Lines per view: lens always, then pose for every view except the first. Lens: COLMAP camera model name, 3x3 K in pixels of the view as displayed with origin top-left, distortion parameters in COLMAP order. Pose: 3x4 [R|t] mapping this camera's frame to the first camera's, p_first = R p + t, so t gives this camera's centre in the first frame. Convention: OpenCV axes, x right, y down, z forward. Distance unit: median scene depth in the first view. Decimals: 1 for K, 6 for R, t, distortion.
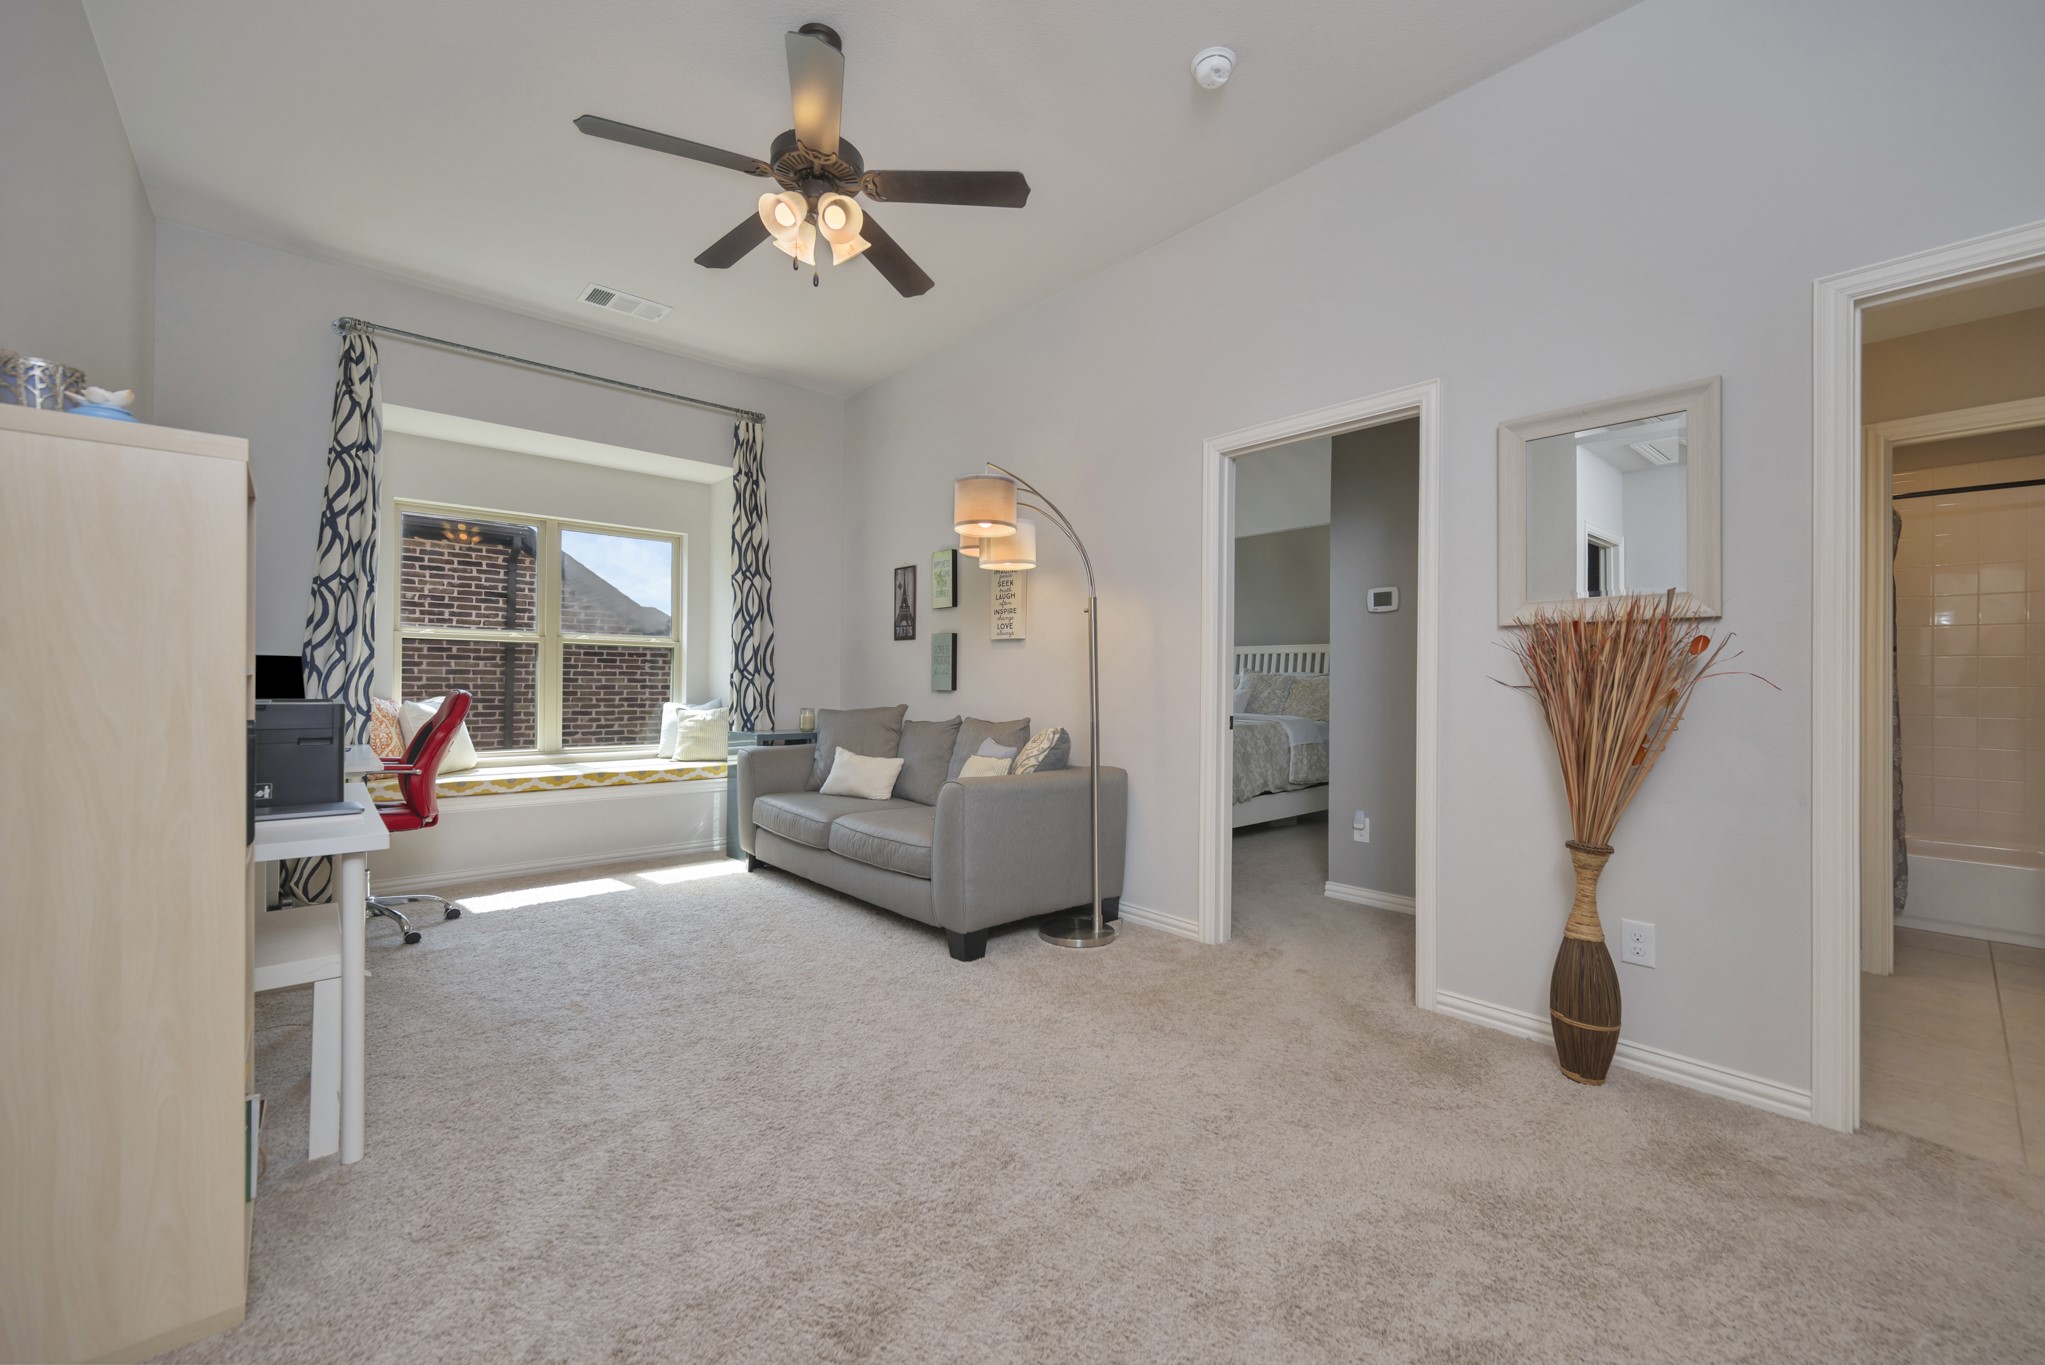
lens RADIAL K [[815.8, 0, 1031.3], [0, 815.8, 676.3], [0, 0, 1]] dist [0.000289, 0.000065]
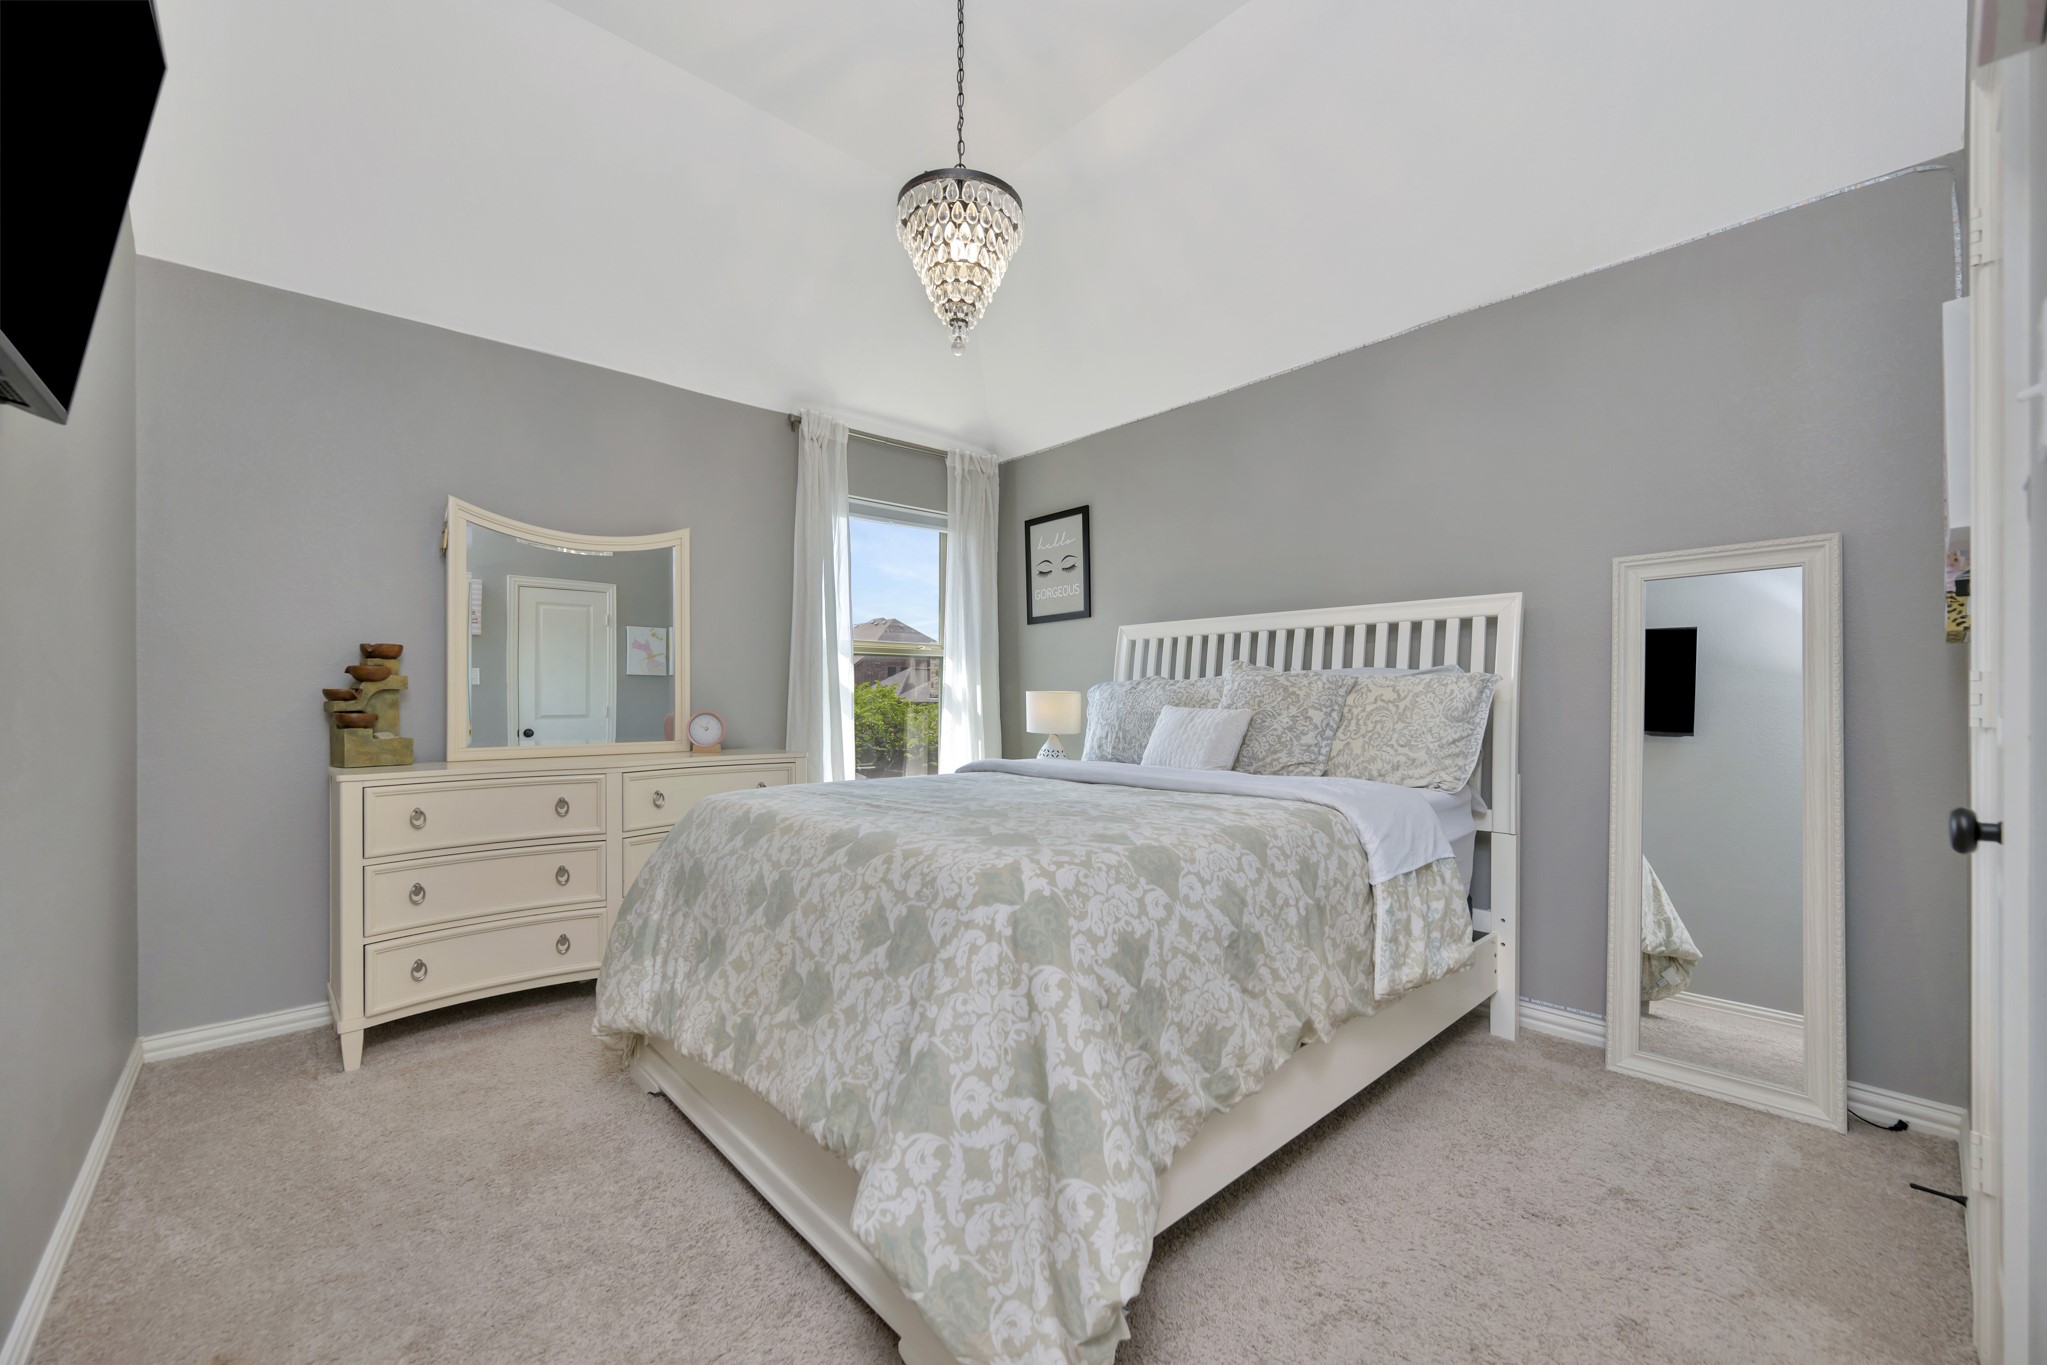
lens RADIAL K [[816.6, 0, 1032.3], [0, 816.6, 676.3], [0, 0, 1]] dist [0.000289, 0.000065]
pose [[0.999849, -0.012655, 0.011951, 0.163468], [0.012822, 0.999820, -0.014010, 0.004108], [-0.011771, 0.014161, 0.999830, 0.621897]]
